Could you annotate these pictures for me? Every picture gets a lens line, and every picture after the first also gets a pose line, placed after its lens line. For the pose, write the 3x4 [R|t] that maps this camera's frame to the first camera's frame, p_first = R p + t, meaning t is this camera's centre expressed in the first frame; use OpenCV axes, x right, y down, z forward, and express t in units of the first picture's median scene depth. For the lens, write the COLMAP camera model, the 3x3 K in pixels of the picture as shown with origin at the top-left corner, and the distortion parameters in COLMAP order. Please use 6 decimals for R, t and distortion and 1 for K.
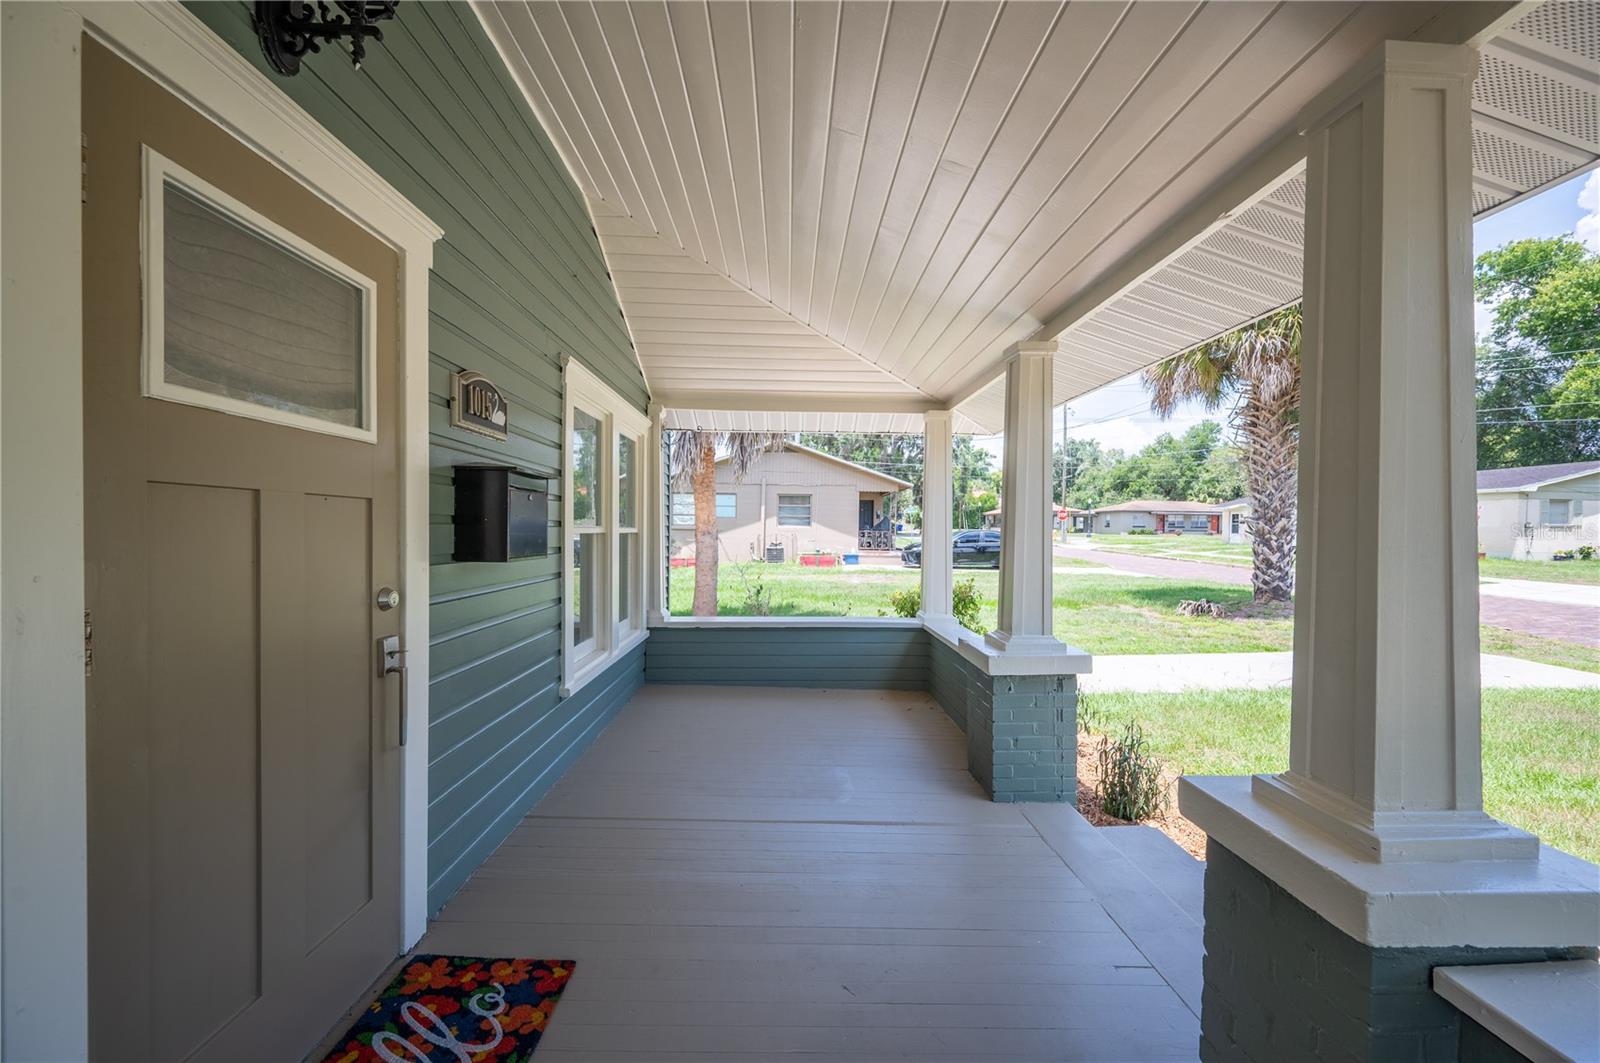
lens RADIAL K [[636.9, 0, 801.6], [0, 636.9, 532.2], [0, 0, 1]] dist [-0.004186, 0.000516]
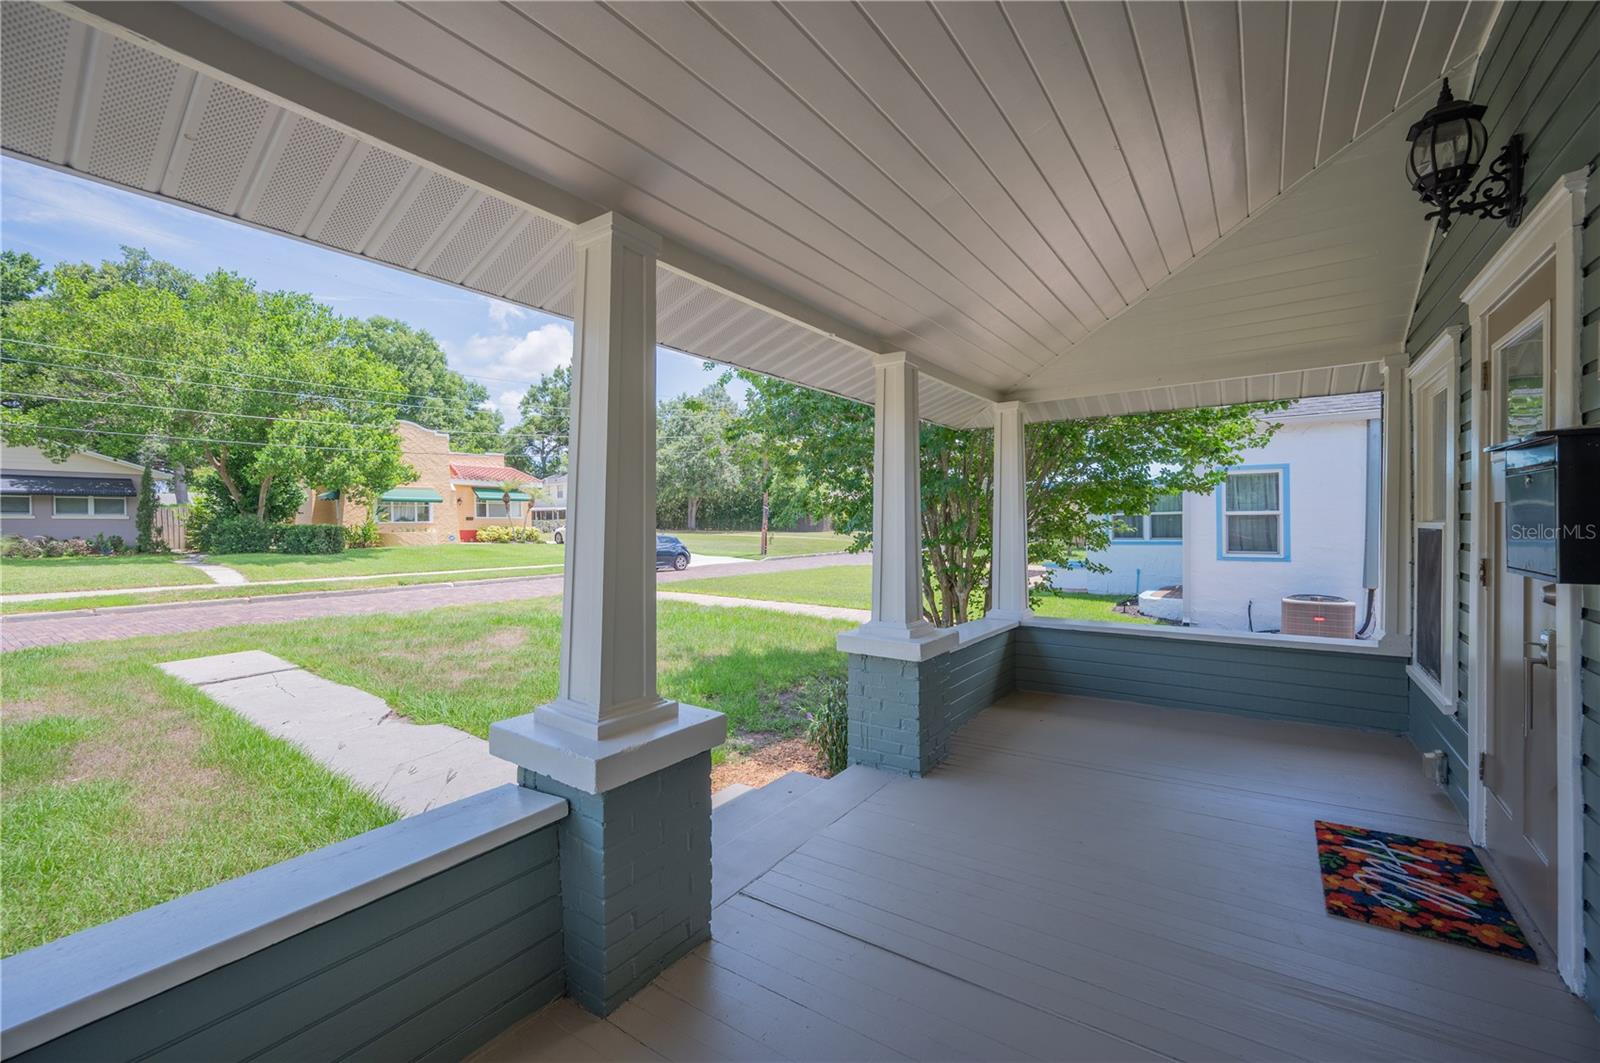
lens RADIAL K [[636.9, 0, 797.1], [0, 636.9, 530.8], [0, 0, 1]] dist [-0.004186, 0.000516]
pose [[-0.792303, 0.010767, 0.610033, -0.327852], [0.018117, 0.999819, 0.005884, -0.032896], [-0.609859, 0.015714, -0.792354, 2.699714]]
